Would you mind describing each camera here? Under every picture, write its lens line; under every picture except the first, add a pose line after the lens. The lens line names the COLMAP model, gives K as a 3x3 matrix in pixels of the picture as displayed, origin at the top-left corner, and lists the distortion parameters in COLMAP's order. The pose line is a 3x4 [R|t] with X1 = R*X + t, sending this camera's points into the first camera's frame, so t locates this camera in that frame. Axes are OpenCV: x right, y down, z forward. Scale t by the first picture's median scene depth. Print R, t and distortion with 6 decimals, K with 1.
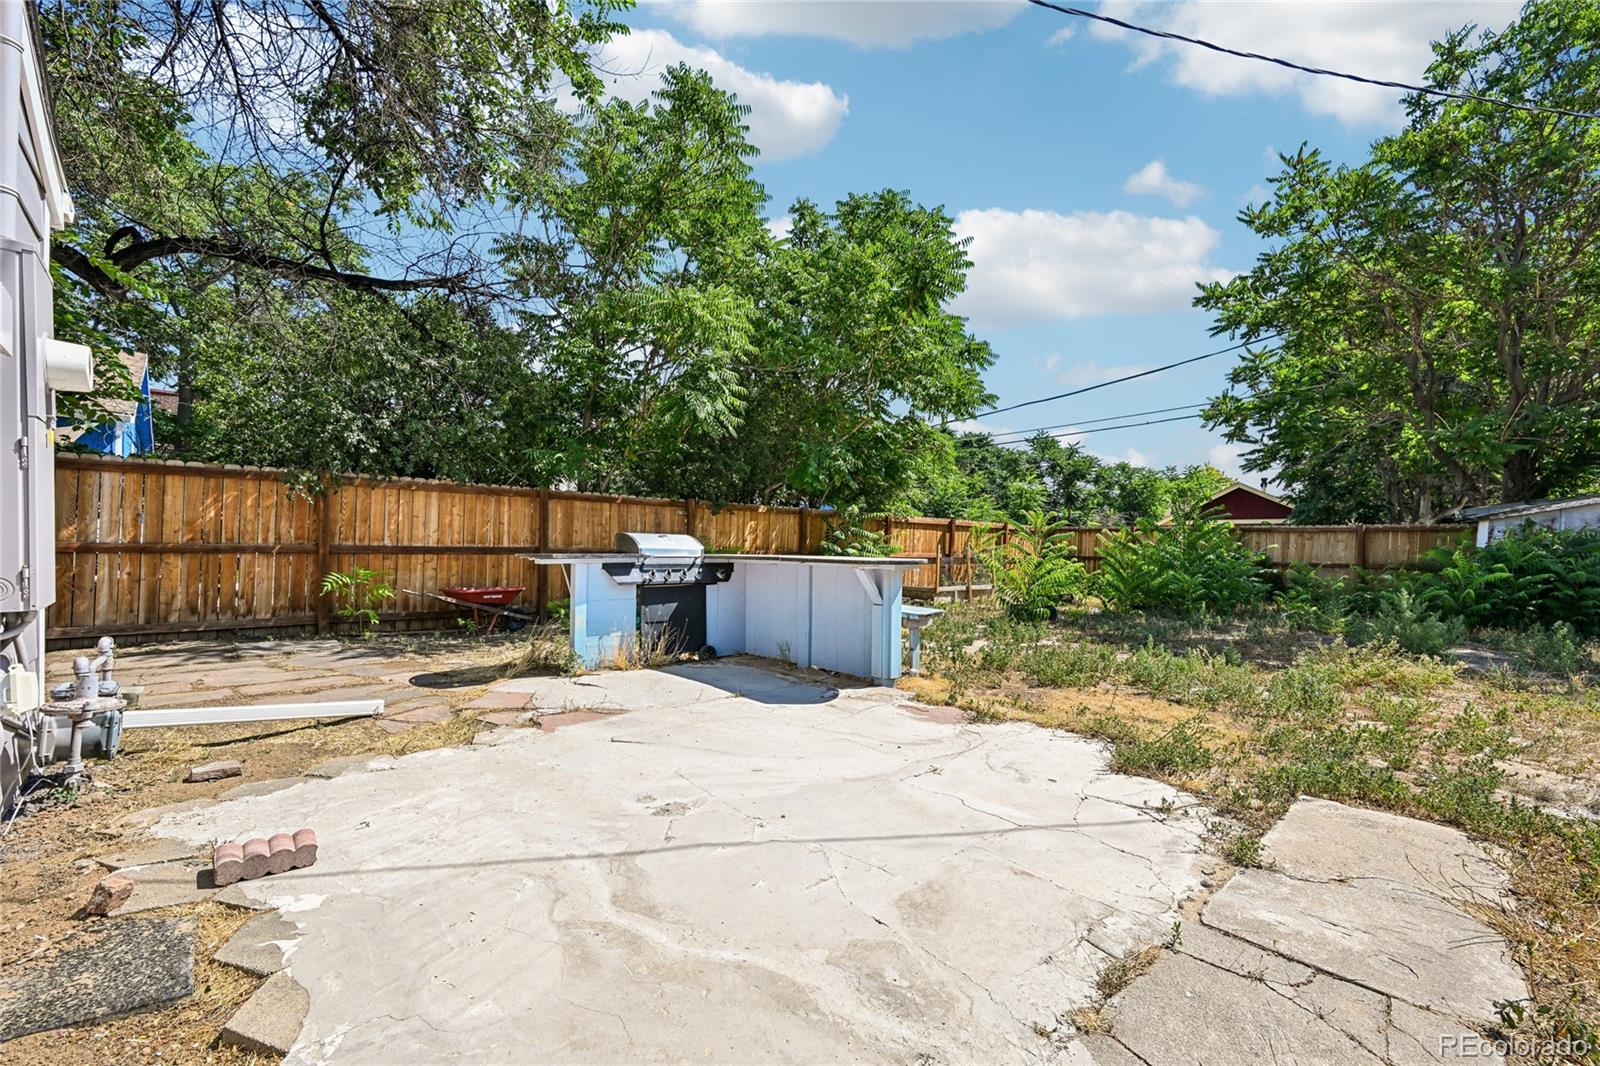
lens RADIAL K [[654.8, 0, 802.3], [0, 654.8, 546.6], [0, 0, 1]] dist [-0.002467, -0.000111]
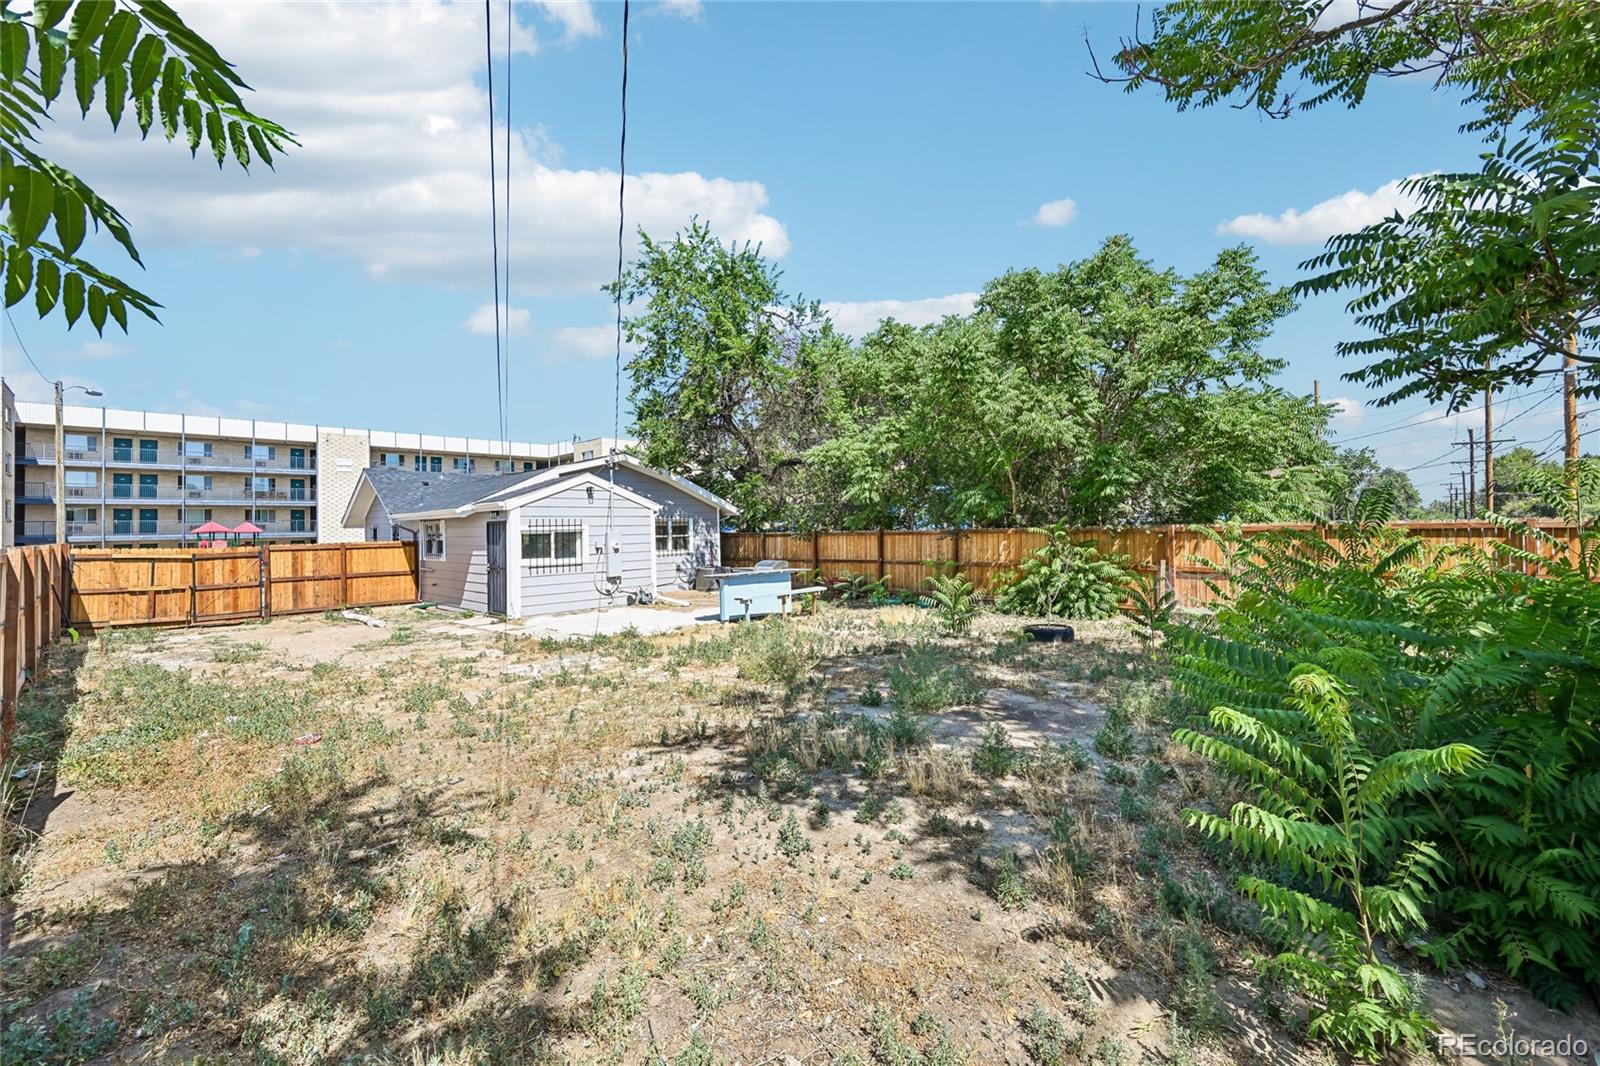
lens RADIAL K [[622.9, 0, 812.4], [0, 622.9, 528.0], [0, 0, 1]] dist [-0.008468, 0.000029]
pose [[0.087566, -0.023780, -0.995875, 2.375658], [0.023711, 0.999482, -0.021781, -0.096706], [0.995876, -0.021705, 0.088085, 1.004274]]
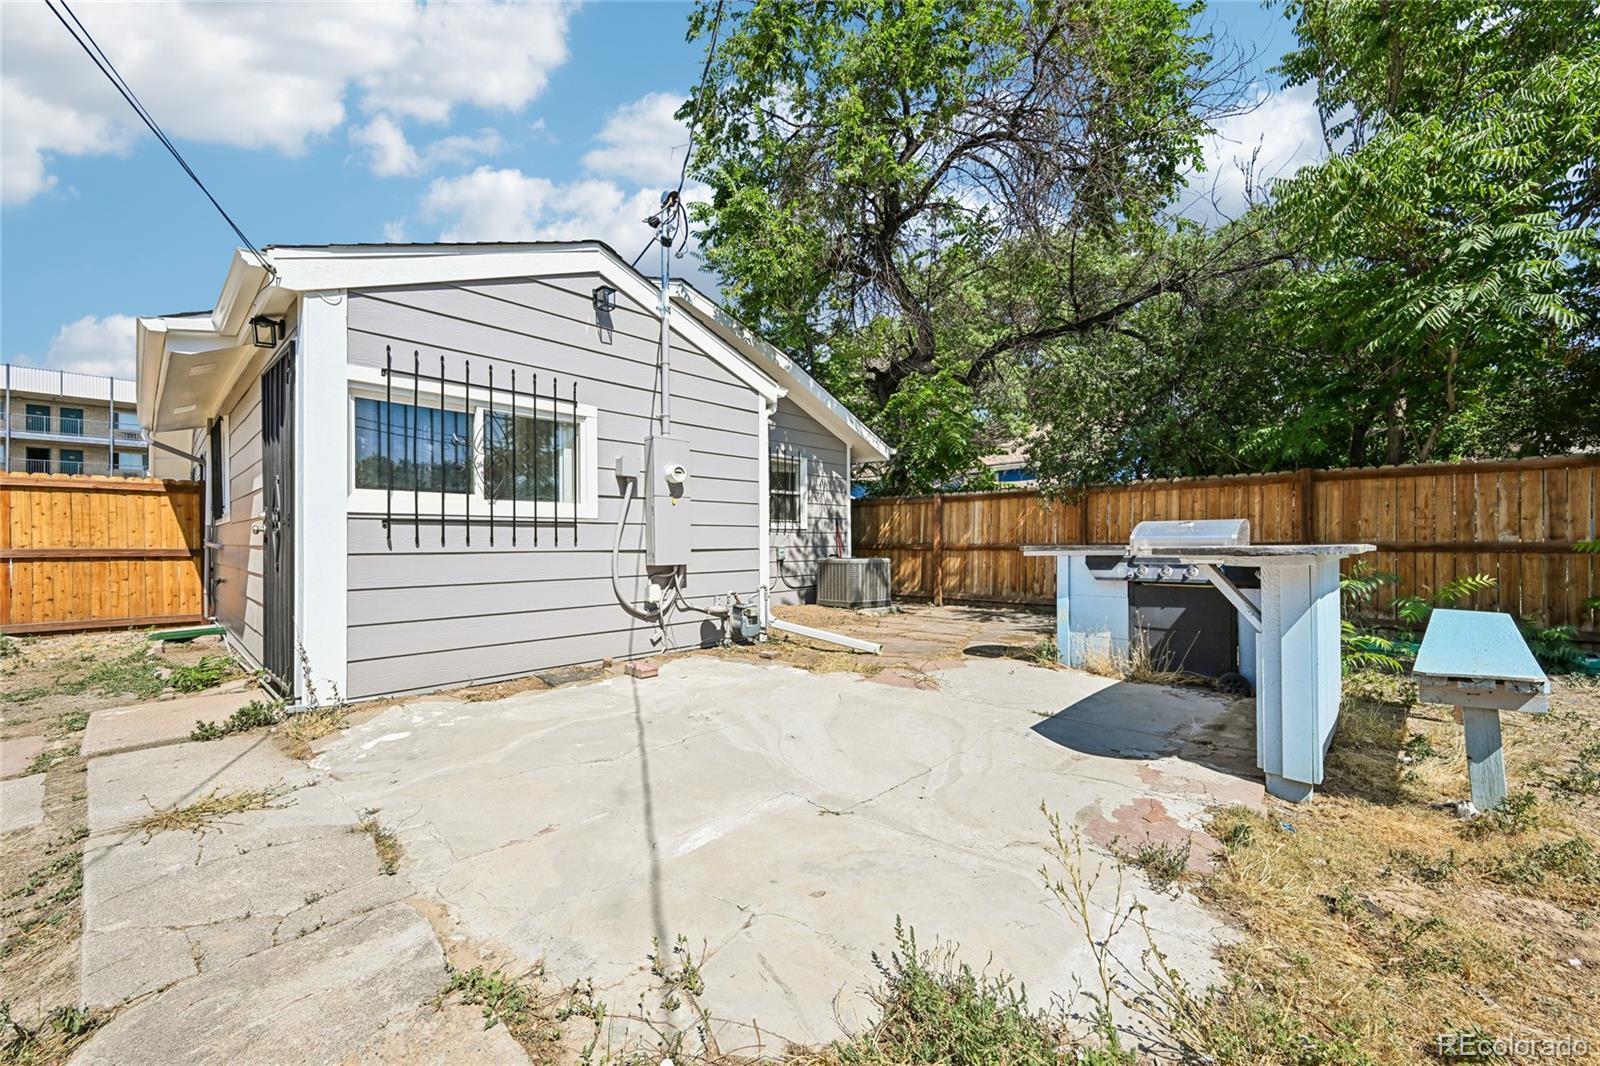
lens RADIAL K [[622.9, 0, 806.9], [0, 622.9, 544.4], [0, 0, 1]] dist [-0.008468, 0.000029]
pose [[0.067710, -0.016089, -0.997575, 0.531261], [0.006107, 0.999858, -0.015712, 0.019679], [0.997686, -0.005029, 0.067798, 0.519466]]
